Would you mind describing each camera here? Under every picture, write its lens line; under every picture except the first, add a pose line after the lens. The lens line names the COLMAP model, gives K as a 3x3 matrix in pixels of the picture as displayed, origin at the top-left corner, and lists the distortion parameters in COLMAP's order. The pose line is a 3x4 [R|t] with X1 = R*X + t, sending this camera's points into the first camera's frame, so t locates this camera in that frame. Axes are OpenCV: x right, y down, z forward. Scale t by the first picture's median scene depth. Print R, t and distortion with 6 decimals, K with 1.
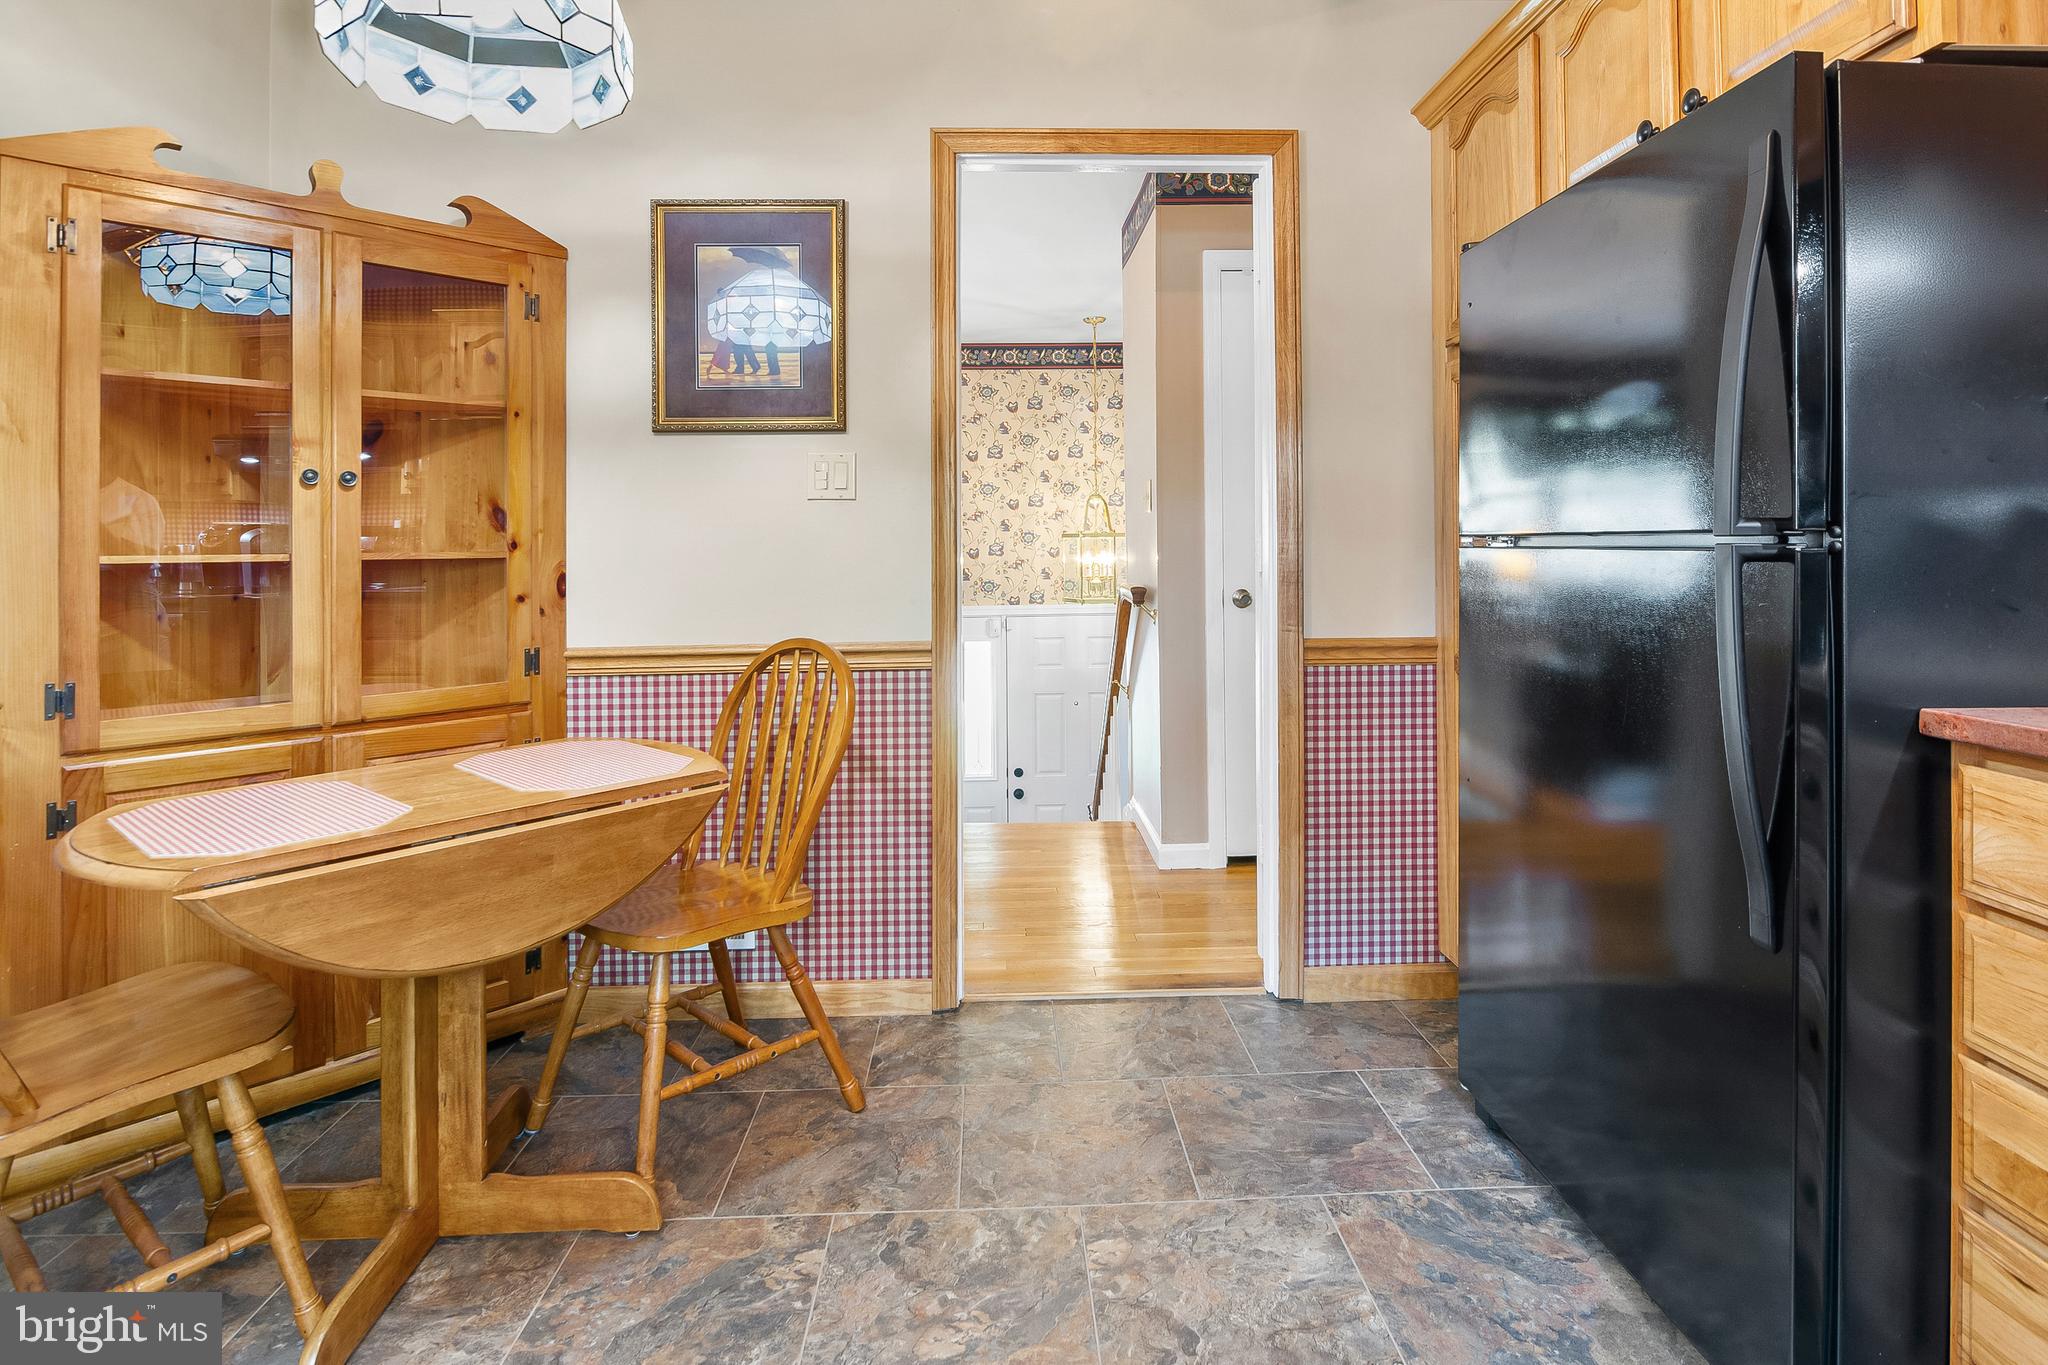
lens RADIAL K [[1029.4, 0, 1004.3], [0, 1029.4, 540.7], [0, 0, 1]] dist [-0.005108, -0.005354]
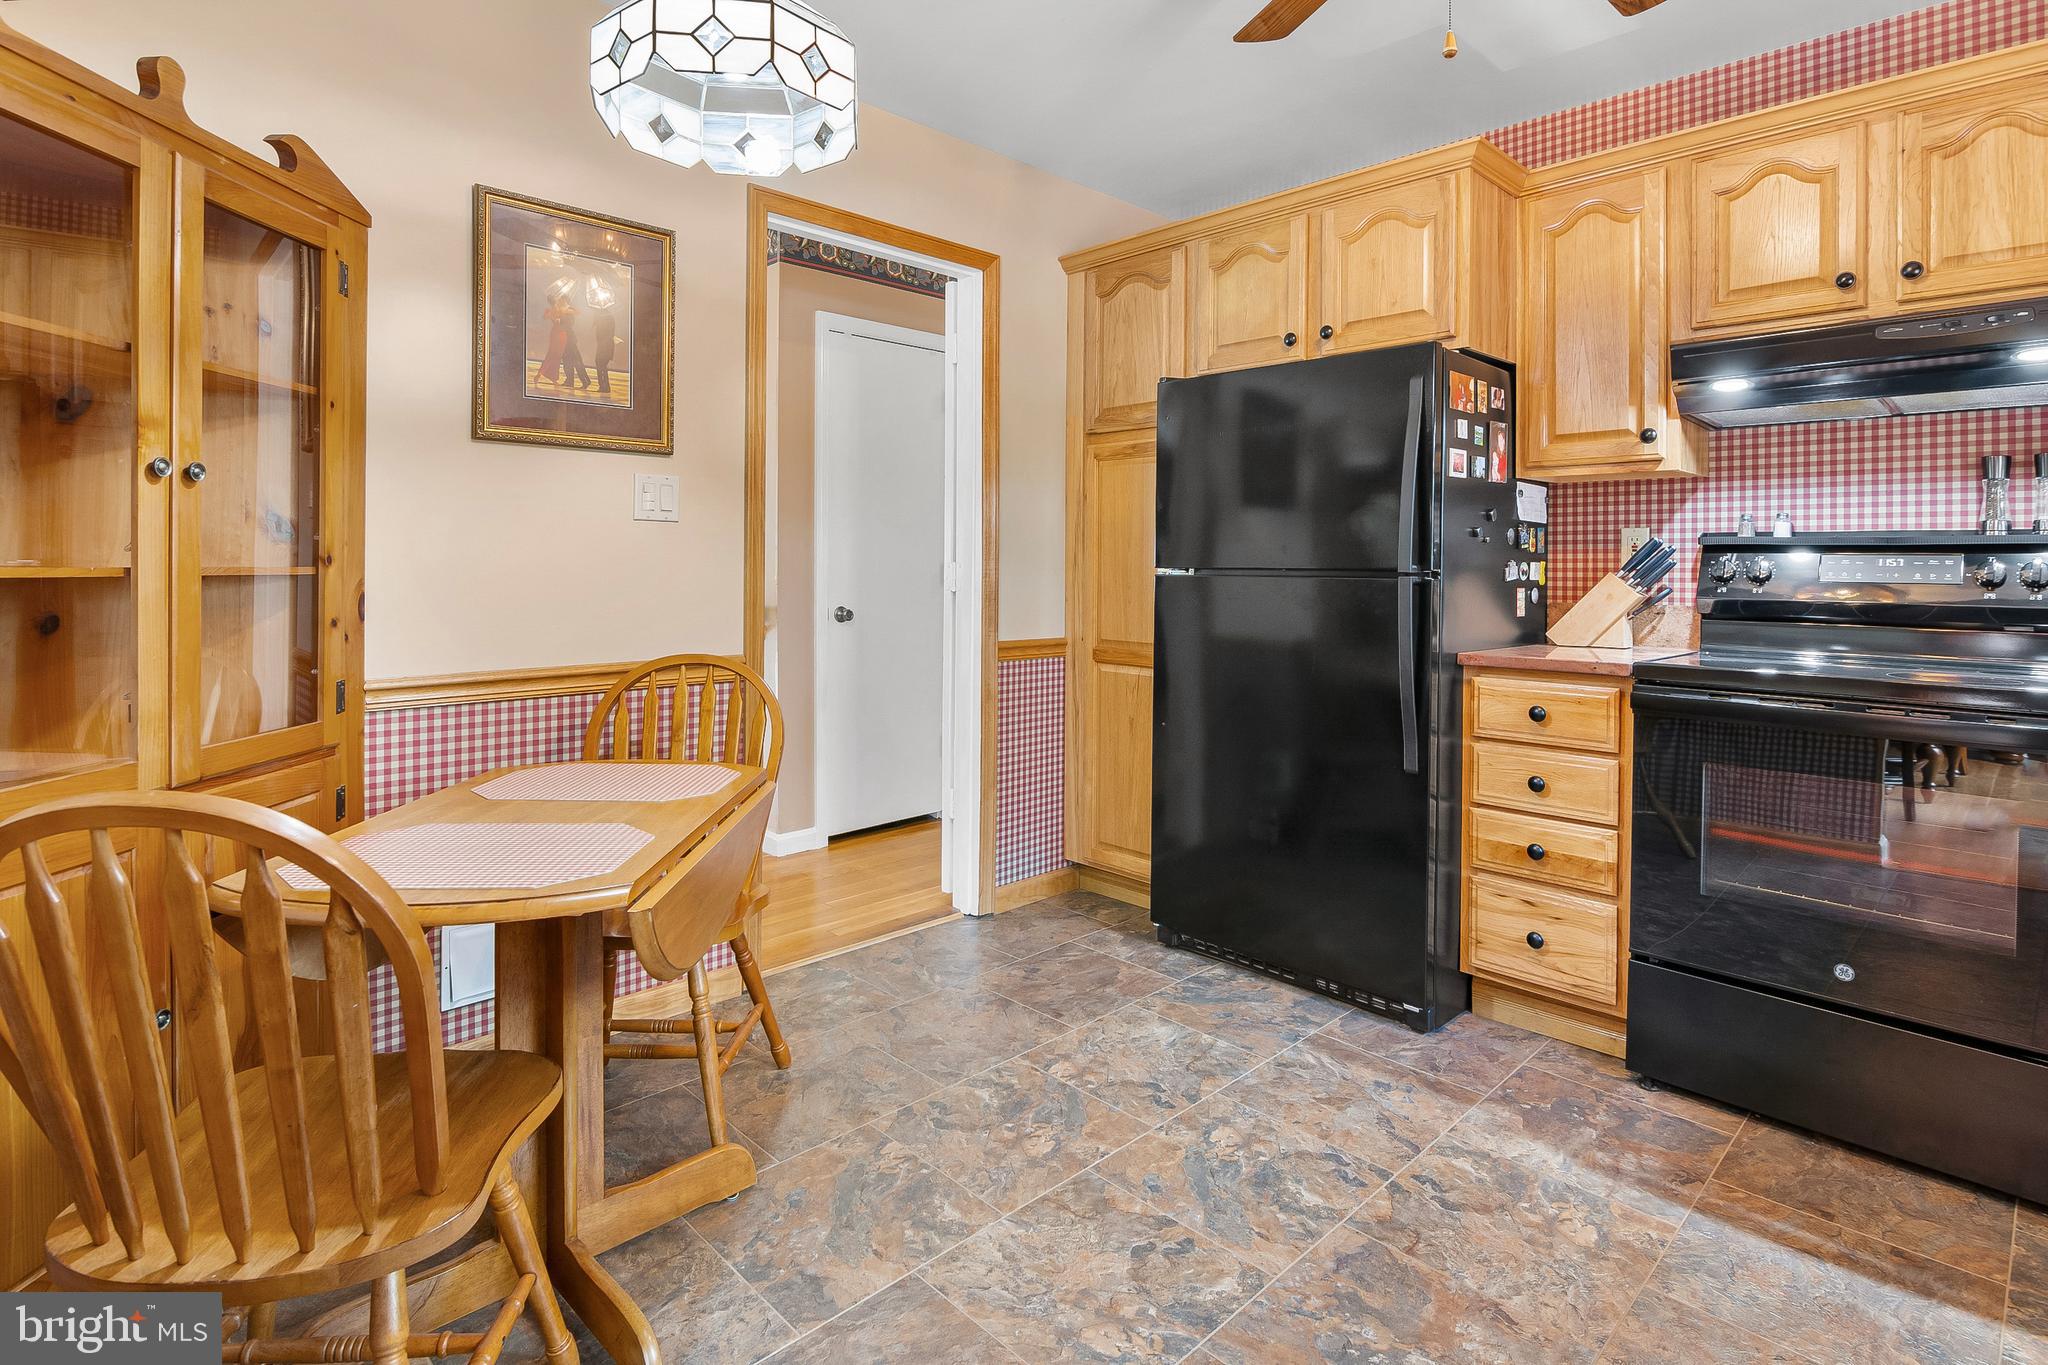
lens RADIAL K [[1029.4, 0, 1010.2], [0, 1029.4, 573.0], [0, 0, 1]] dist [-0.005108, -0.005354]
pose [[0.748100, 0.010556, 0.663502, -0.591748], [-0.017847, 0.999832, 0.004215, 0.001664], [-0.663346, -0.014995, 0.748163, -0.002365]]
